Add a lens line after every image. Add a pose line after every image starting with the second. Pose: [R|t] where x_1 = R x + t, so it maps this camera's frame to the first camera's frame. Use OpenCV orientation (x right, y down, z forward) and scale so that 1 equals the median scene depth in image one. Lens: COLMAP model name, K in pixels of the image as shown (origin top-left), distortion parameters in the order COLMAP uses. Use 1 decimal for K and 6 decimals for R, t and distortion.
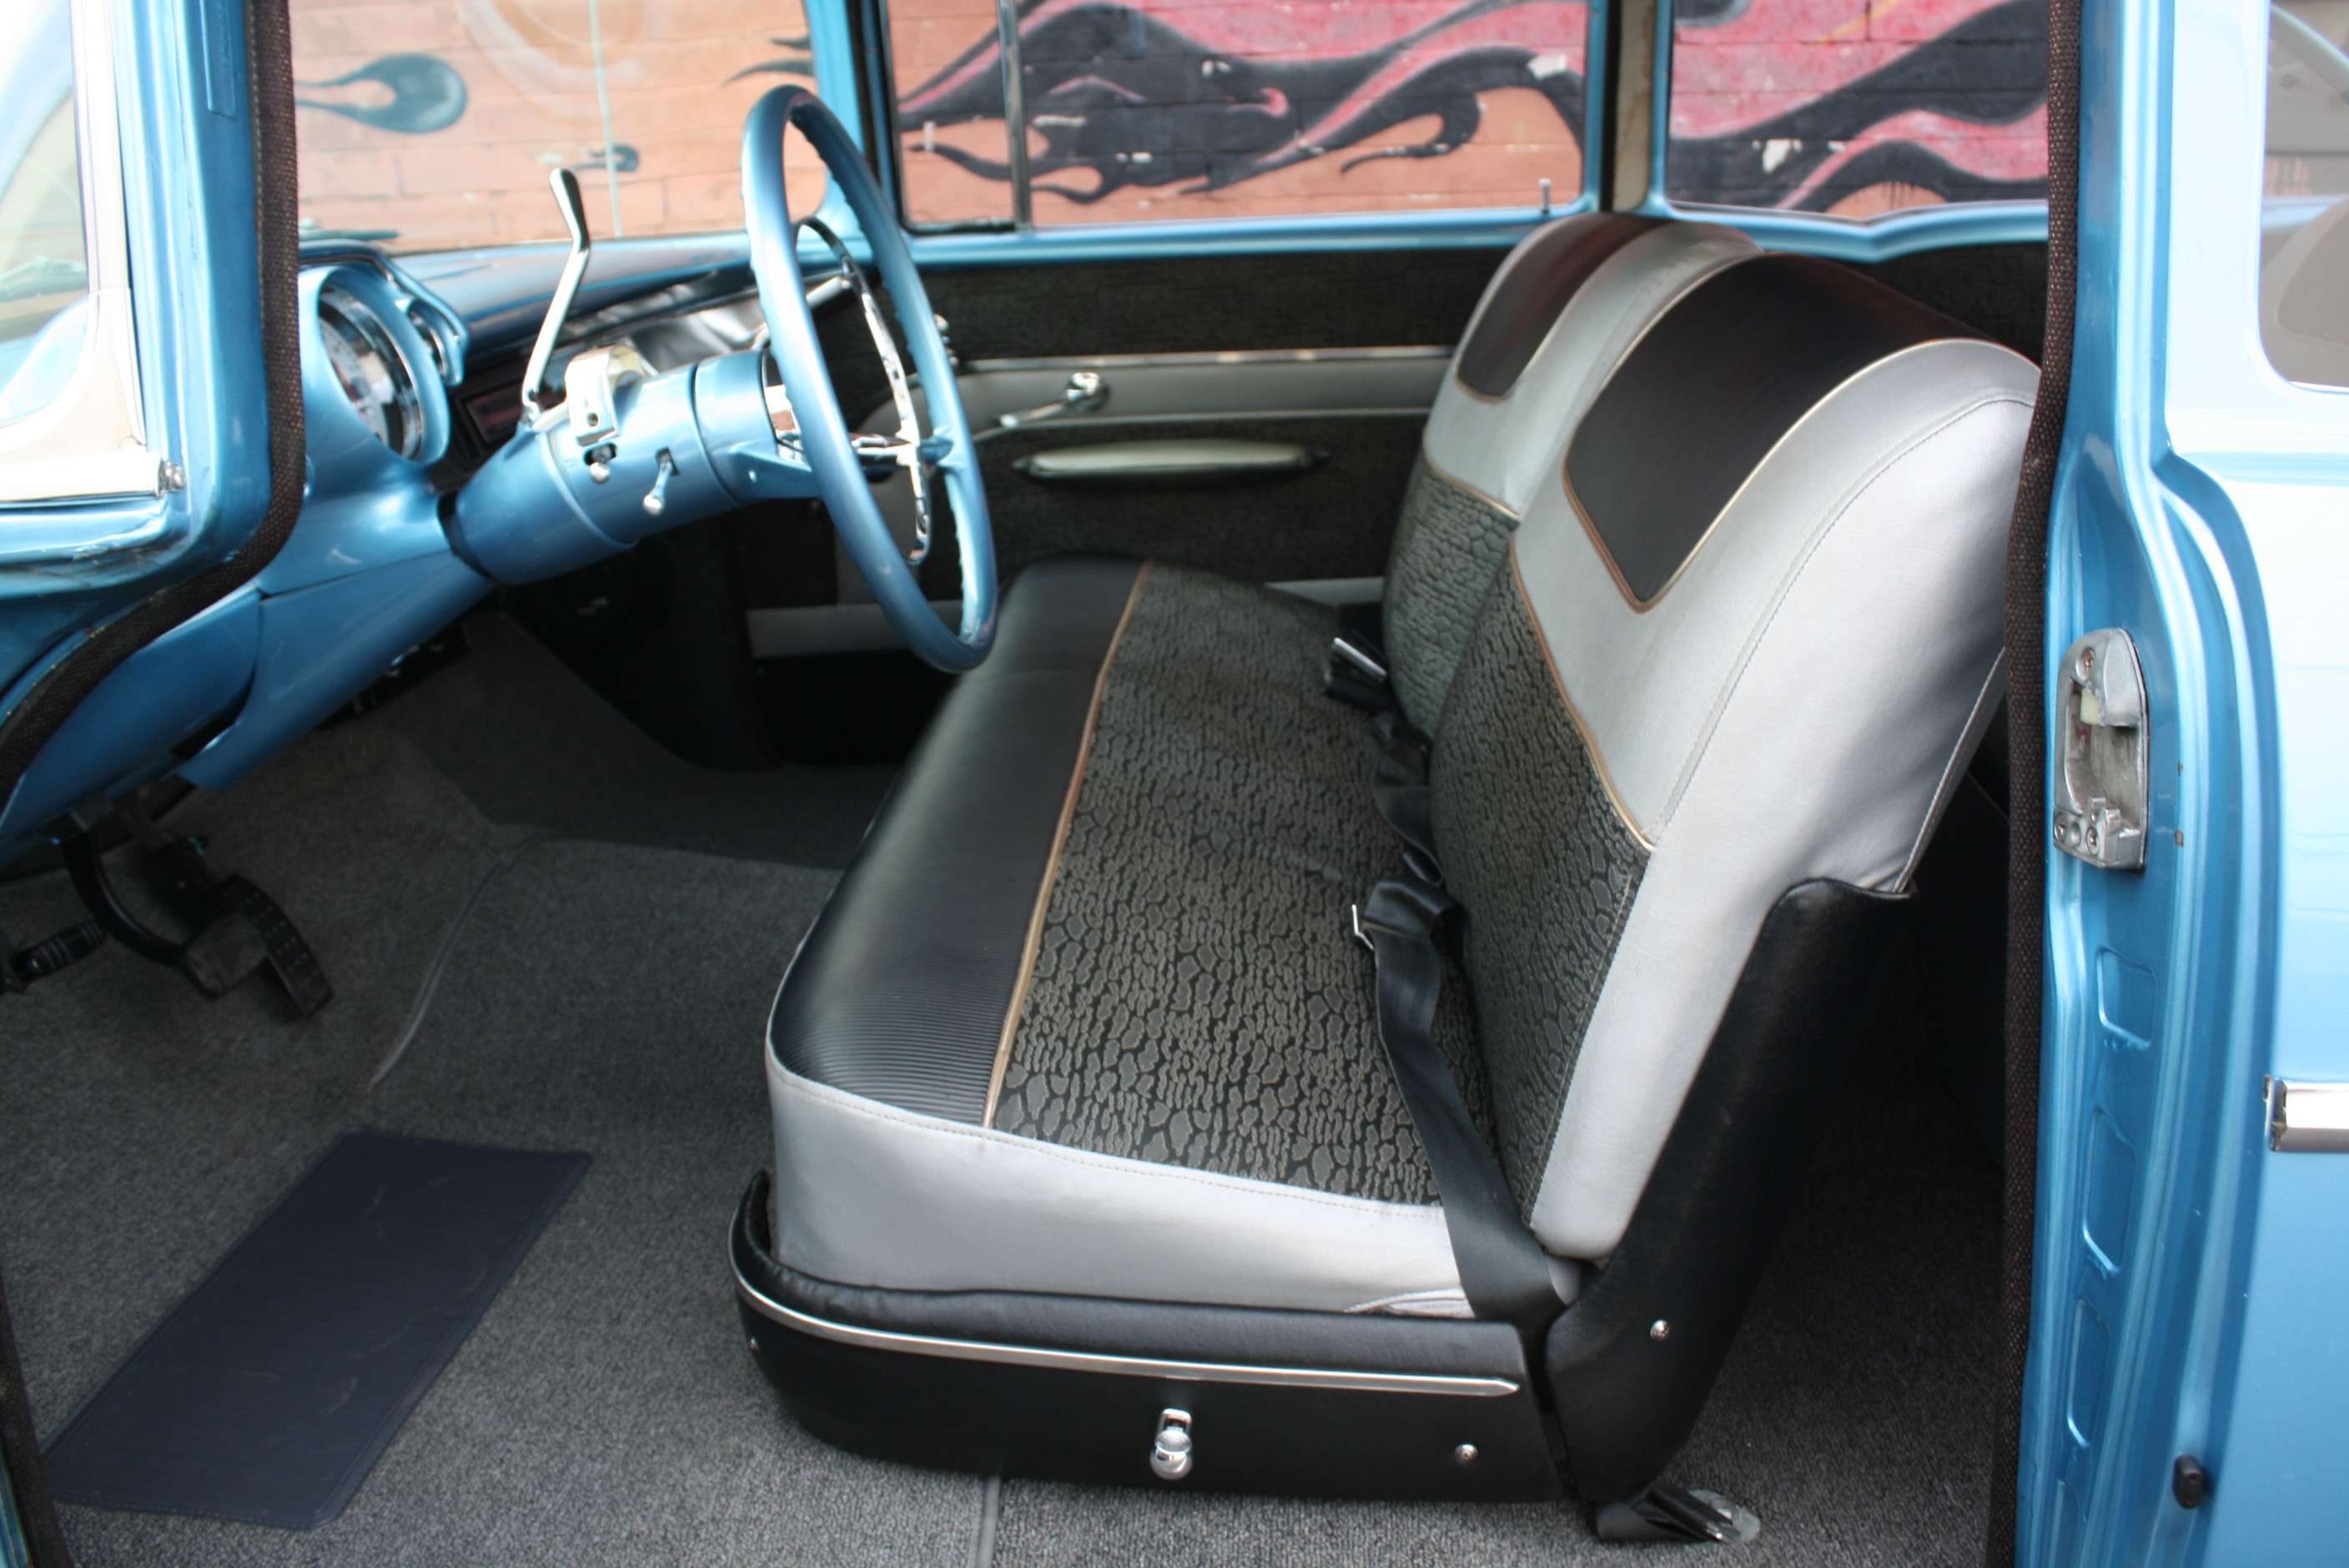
lens RADIAL K [[1983.4, 0, 1199.6], [0, 1983.4, 771.8], [0, 0, 1]] dist [-0.174081, 0.151110]
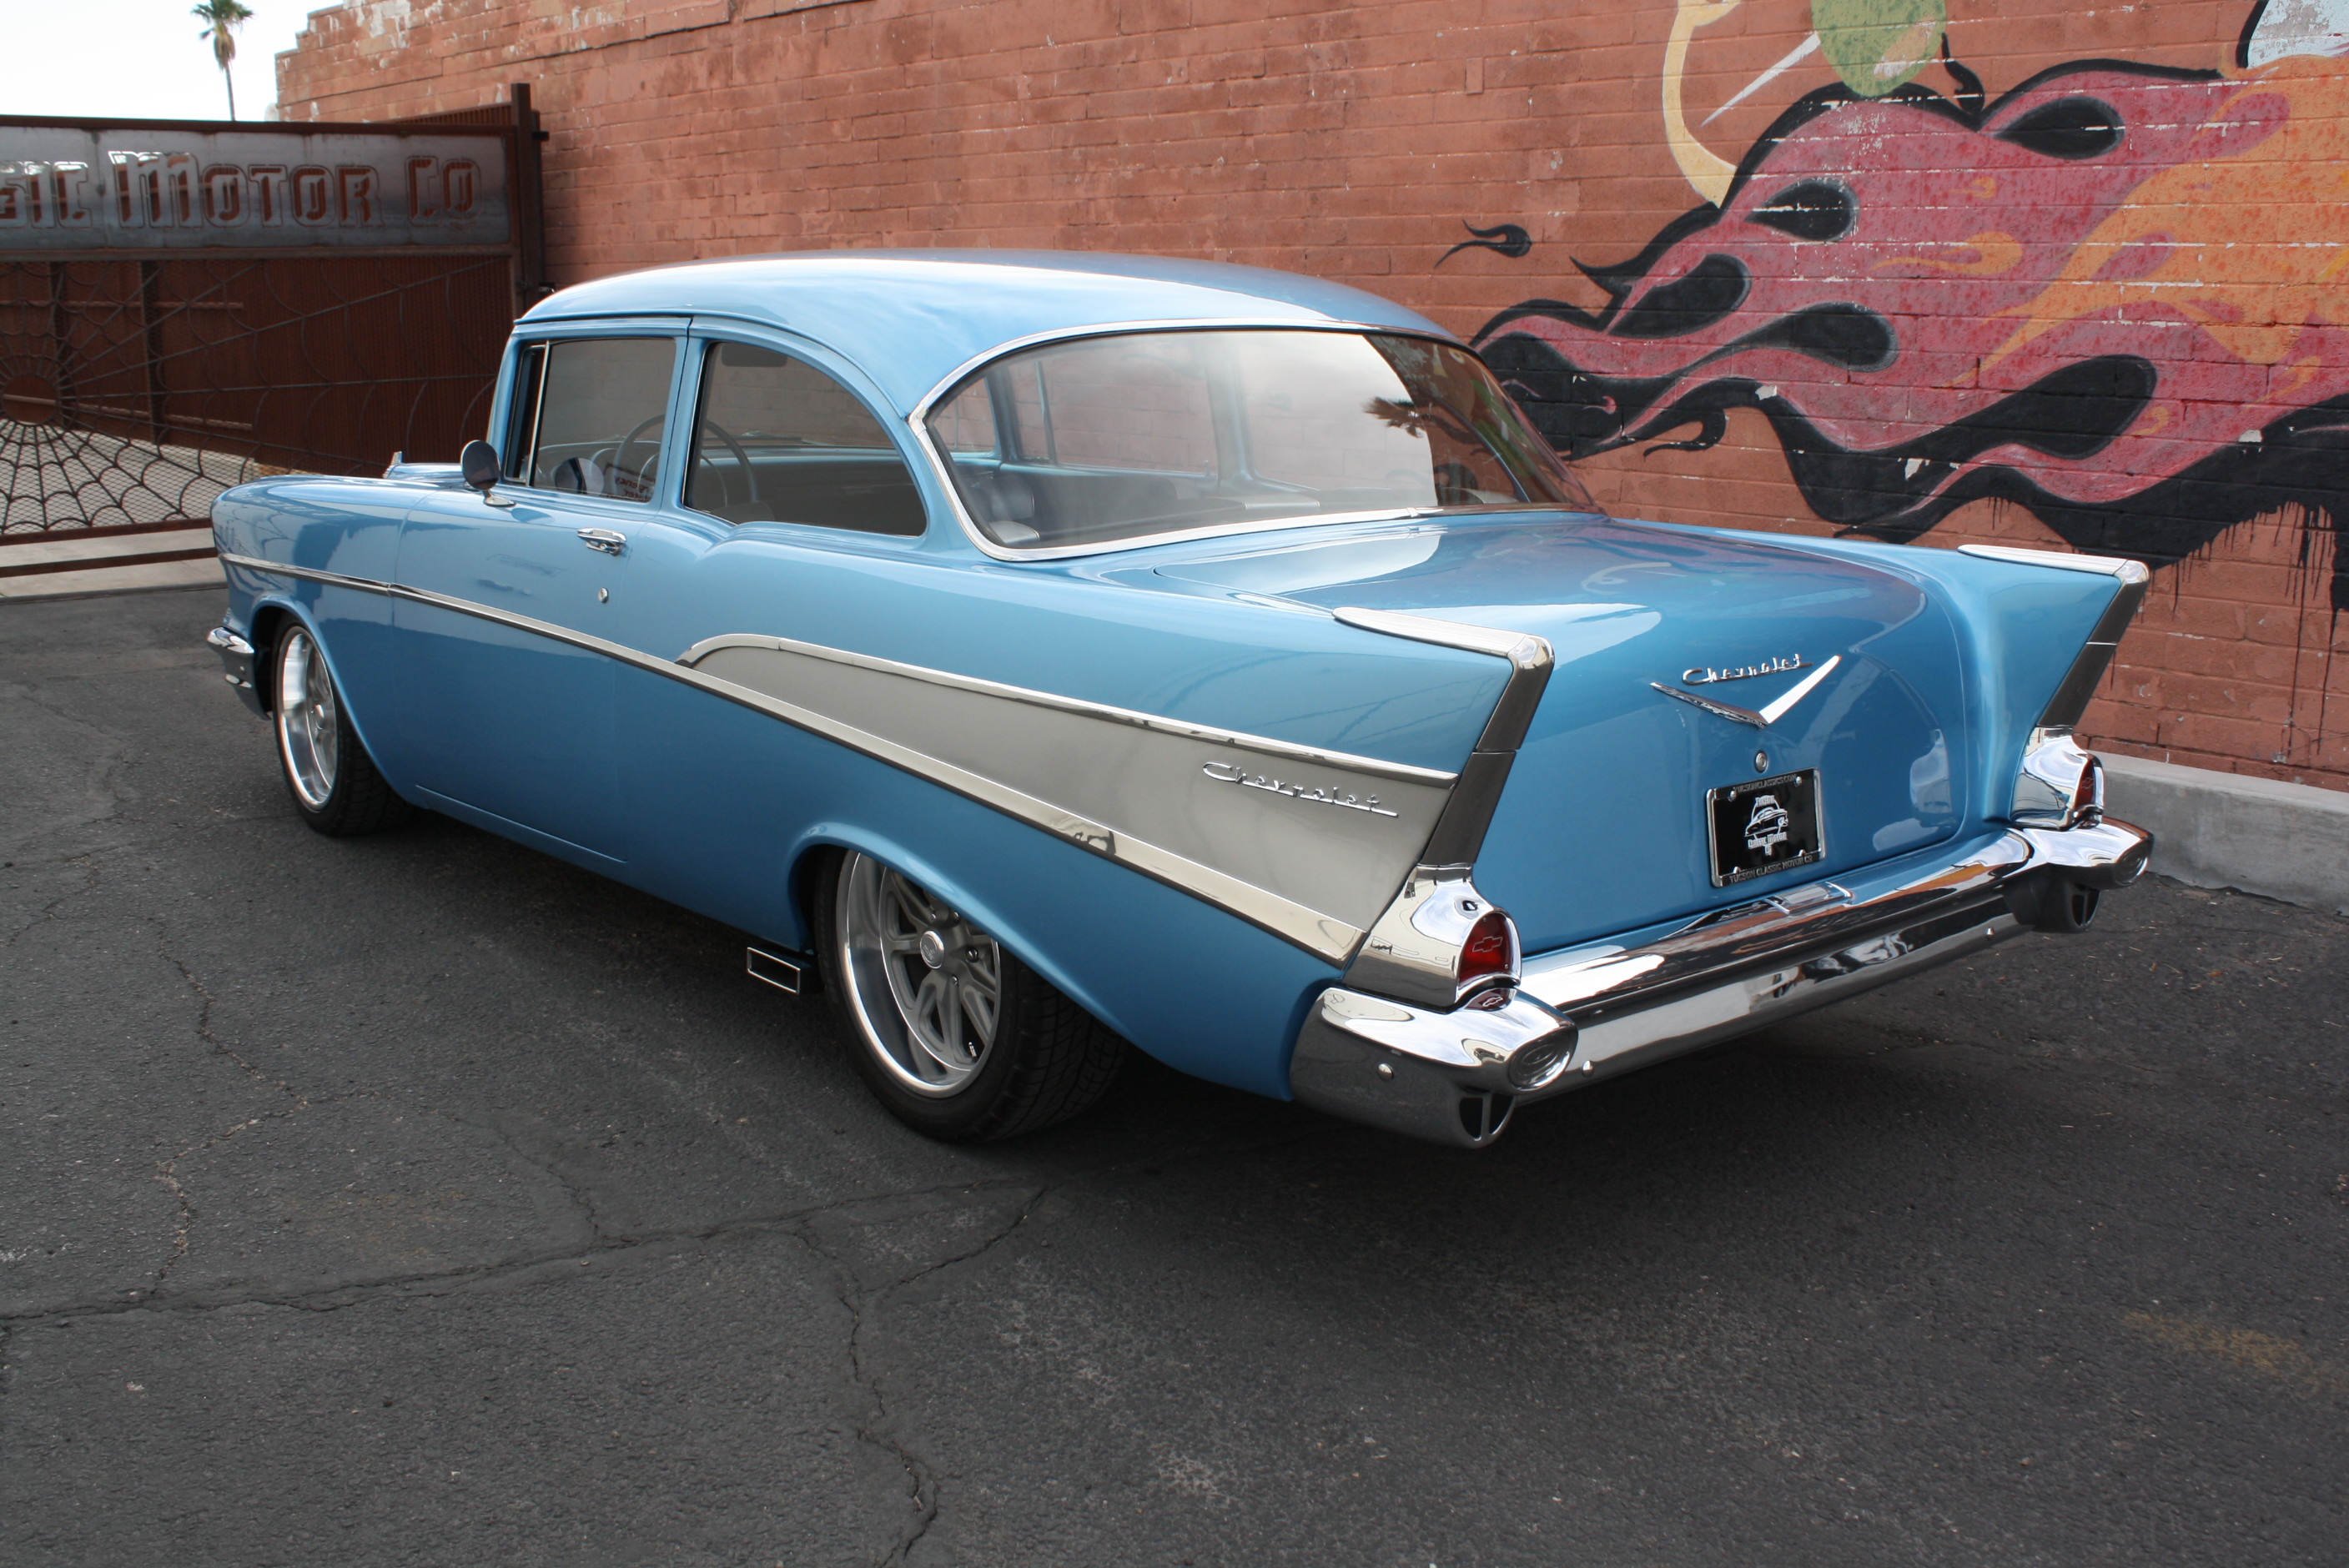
lens RADIAL K [[2244.9, 0, 1208.7], [0, 2244.9, 777.4], [0, 0, 1]] dist [-0.153773, 0.153803]
pose [[0.700550, 0.185677, -0.689024, 1.948642], [-0.268442, 0.963203, -0.013371, 0.063431], [0.661187, 0.194330, 0.724615, -0.699981]]
